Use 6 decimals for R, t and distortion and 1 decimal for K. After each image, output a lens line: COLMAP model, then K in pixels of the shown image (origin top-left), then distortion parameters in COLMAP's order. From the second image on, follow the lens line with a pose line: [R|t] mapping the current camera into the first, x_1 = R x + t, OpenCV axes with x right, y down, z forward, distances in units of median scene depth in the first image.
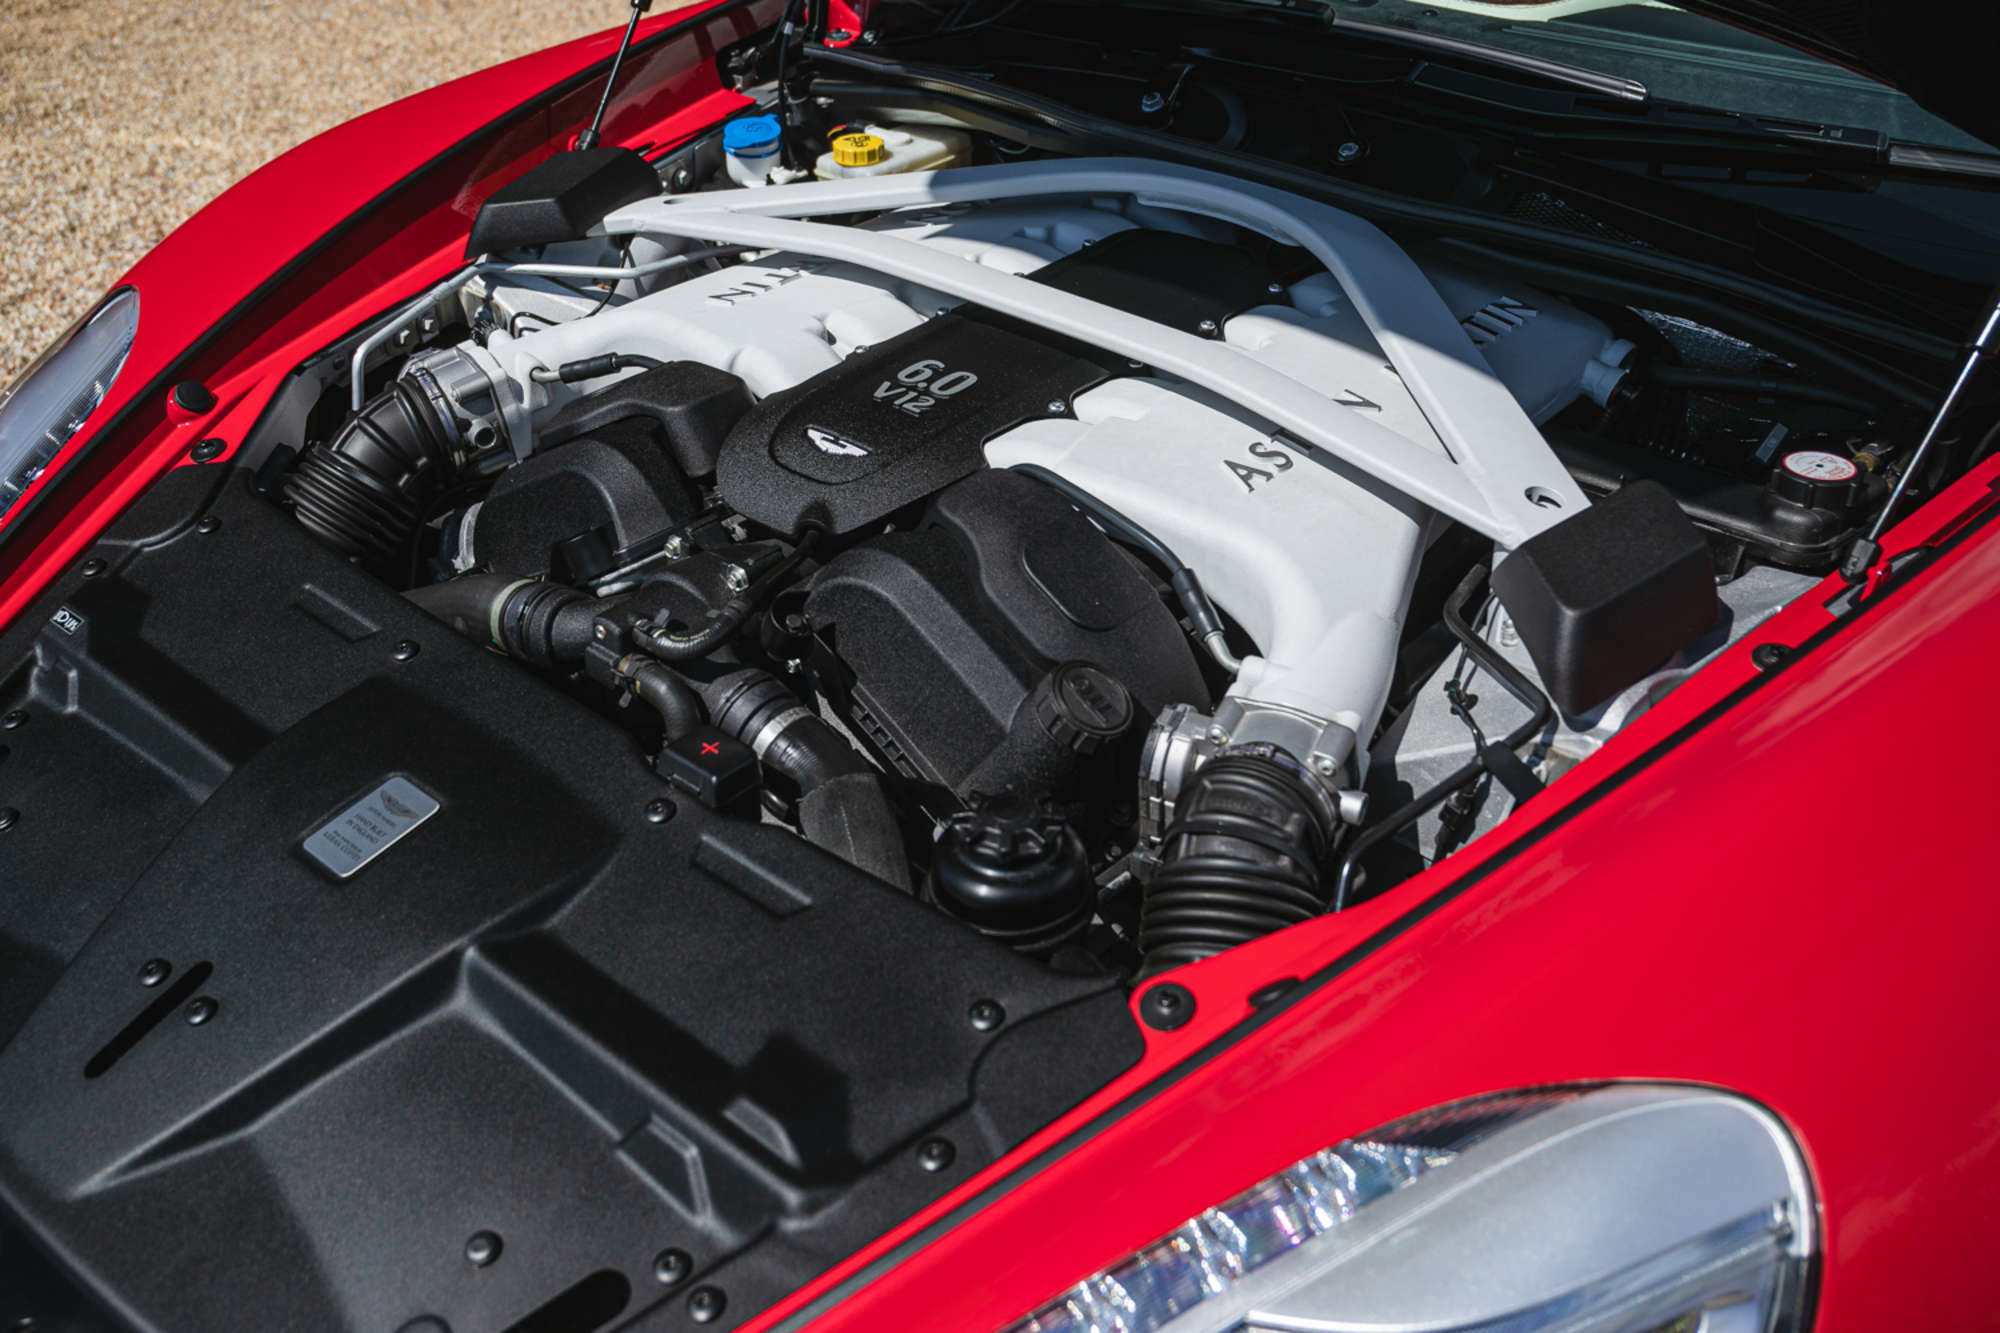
lens RADIAL K [[2054.1, 0, 998.2], [0, 2054.1, 665.3], [0, 0, 1]] dist [-0.028781, 0.000000]
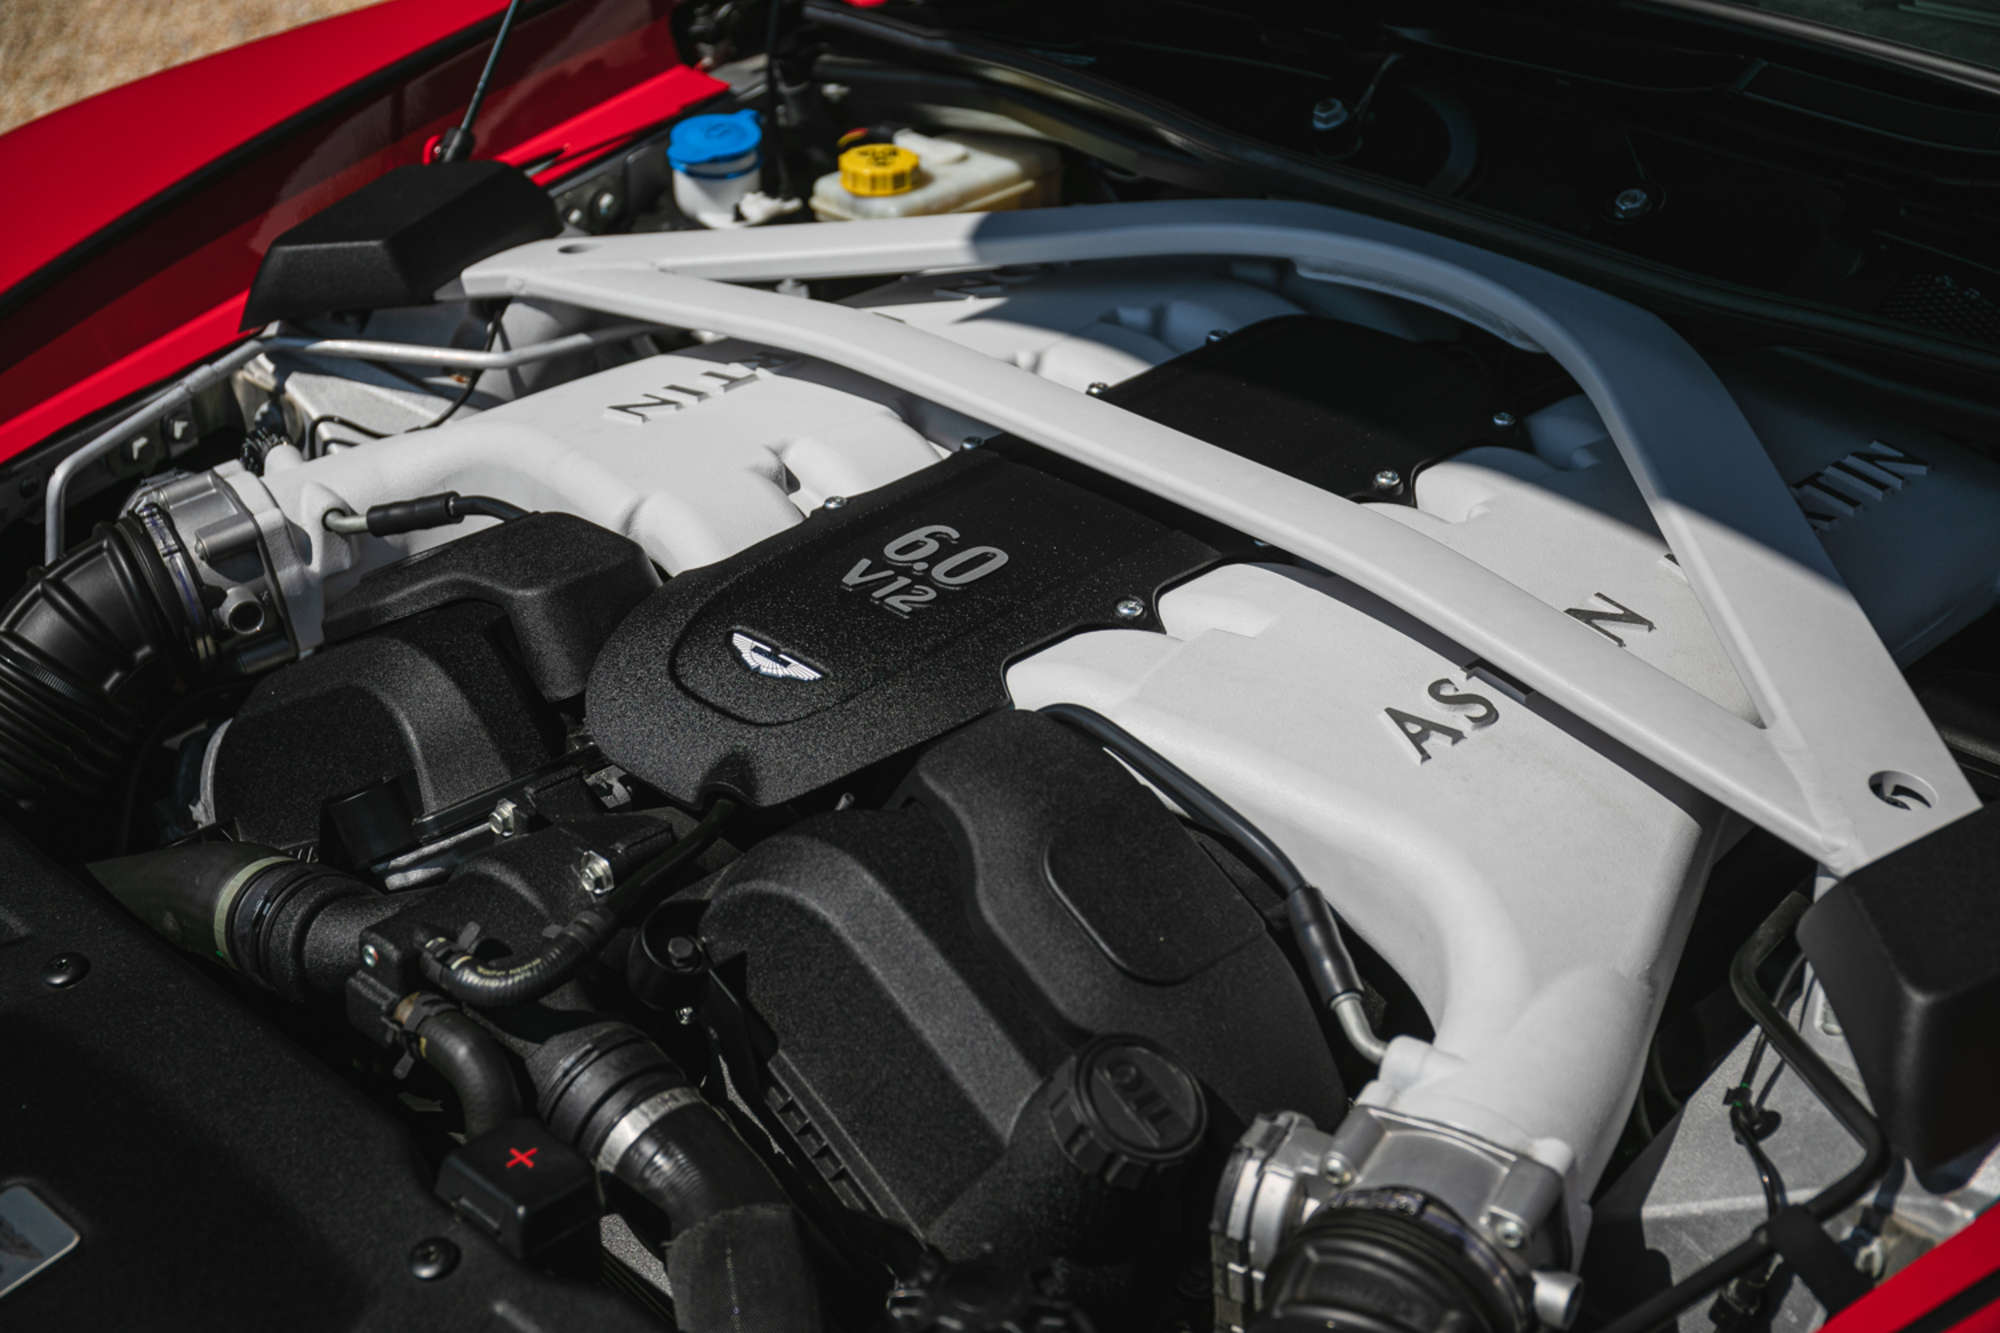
lens RADIAL K [[3174.8, 0, 1076.5], [0, 3174.8, 705.2], [0, 0, 1]] dist [0.103089, 0.000000]
pose [[0.998482, 0.031189, -0.045399, 0.056565], [-0.033882, 0.997635, -0.059811, -0.037449], [0.043426, 0.061259, 0.997177, 0.032445]]
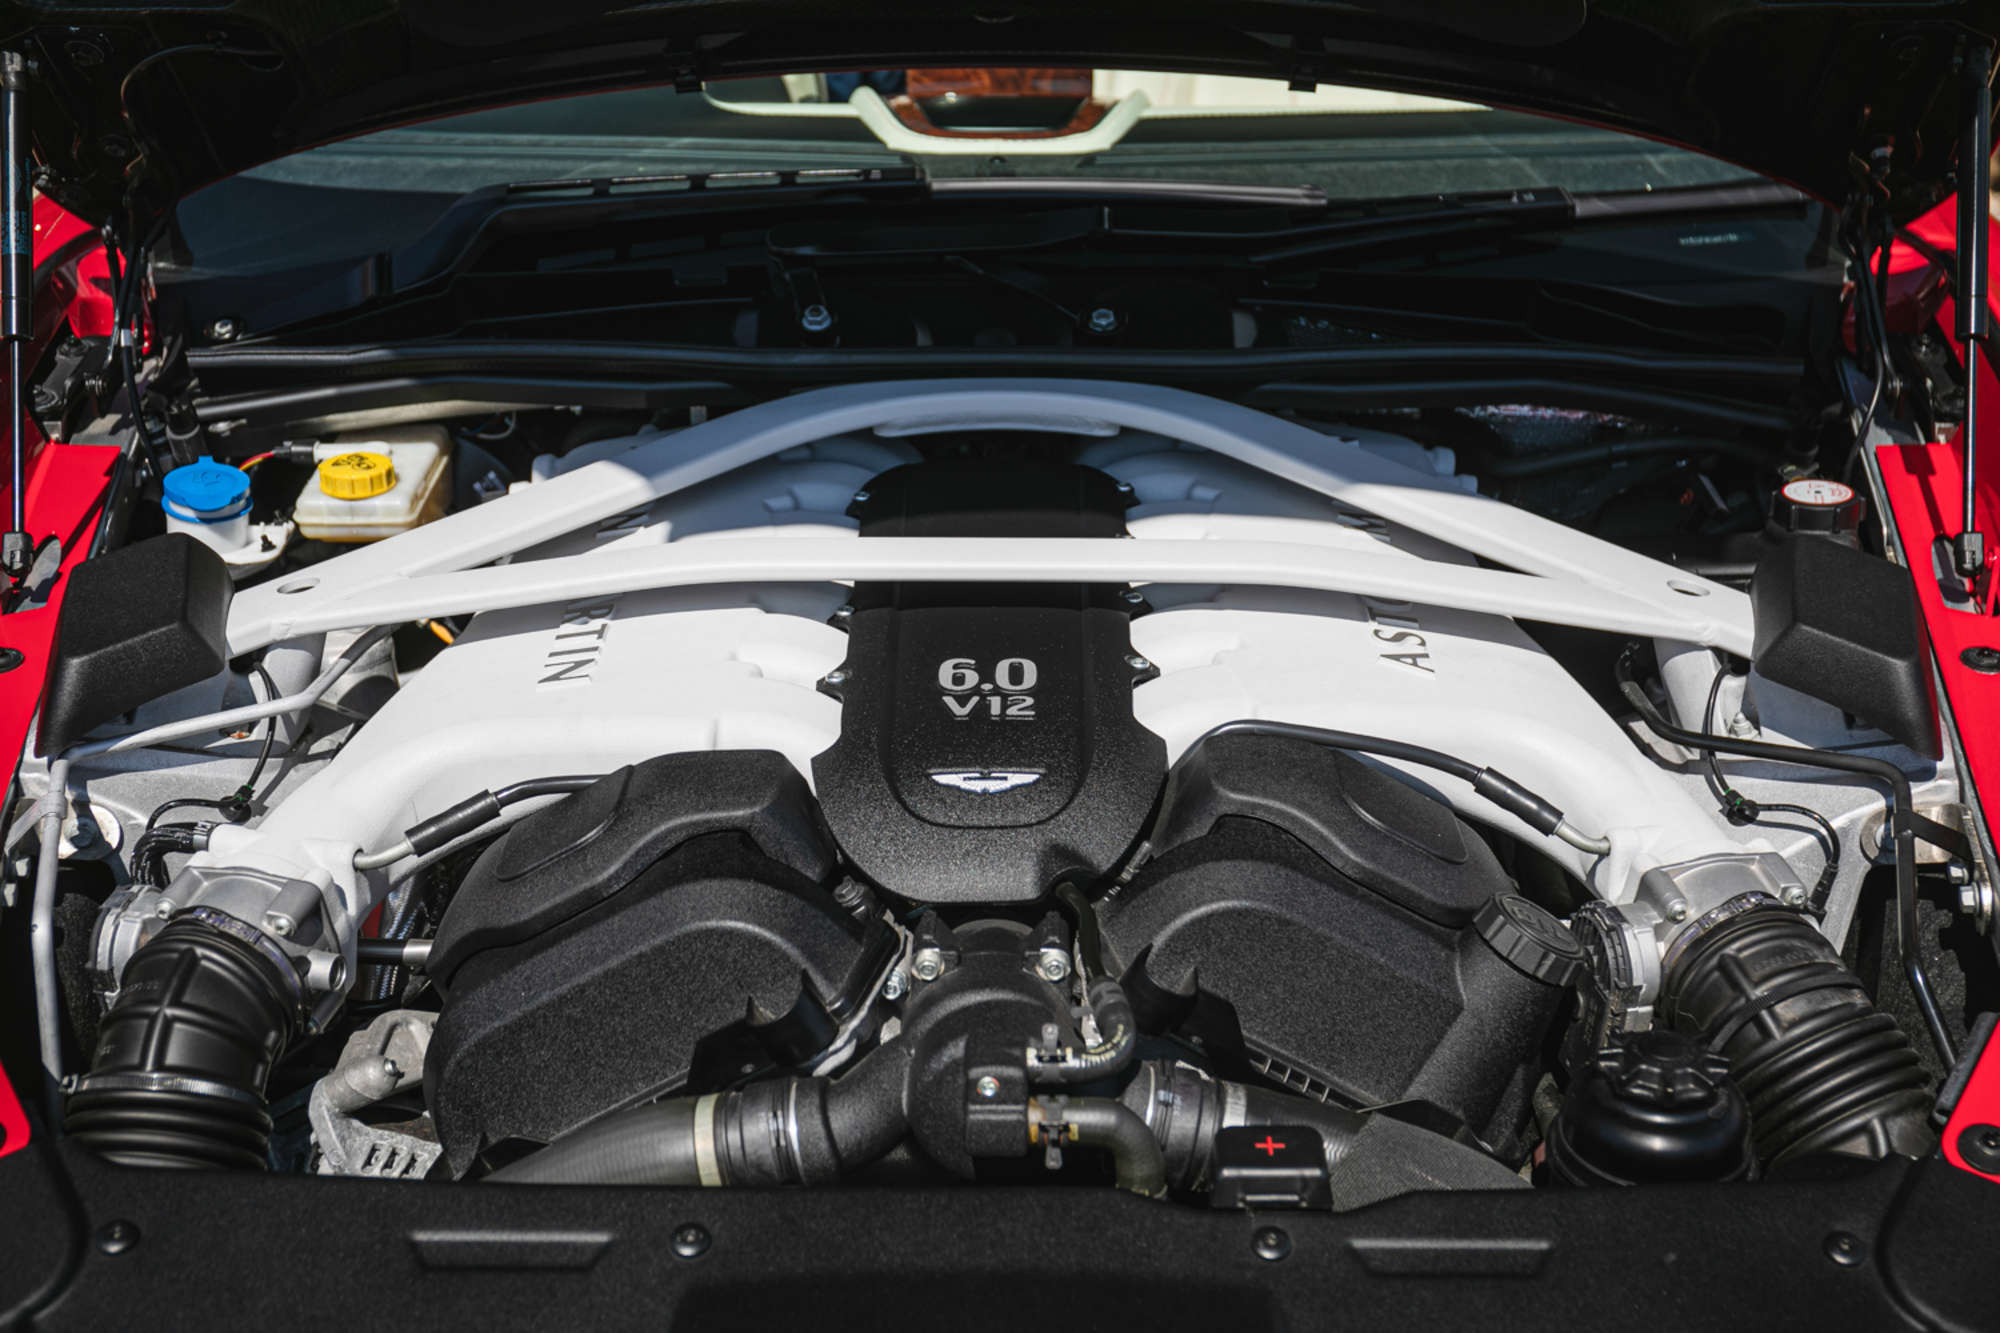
lens RADIAL K [[2761.1, 0, 997.1], [0, 2761.1, 674.1], [0, 0, 1]] dist [0.045896, 0.000000]
pose [[0.728280, -0.271770, 0.629086, -0.701889], [0.353194, 0.935538, -0.004727, -0.135030], [-0.587249, 0.225632, 0.777321, 0.173034]]
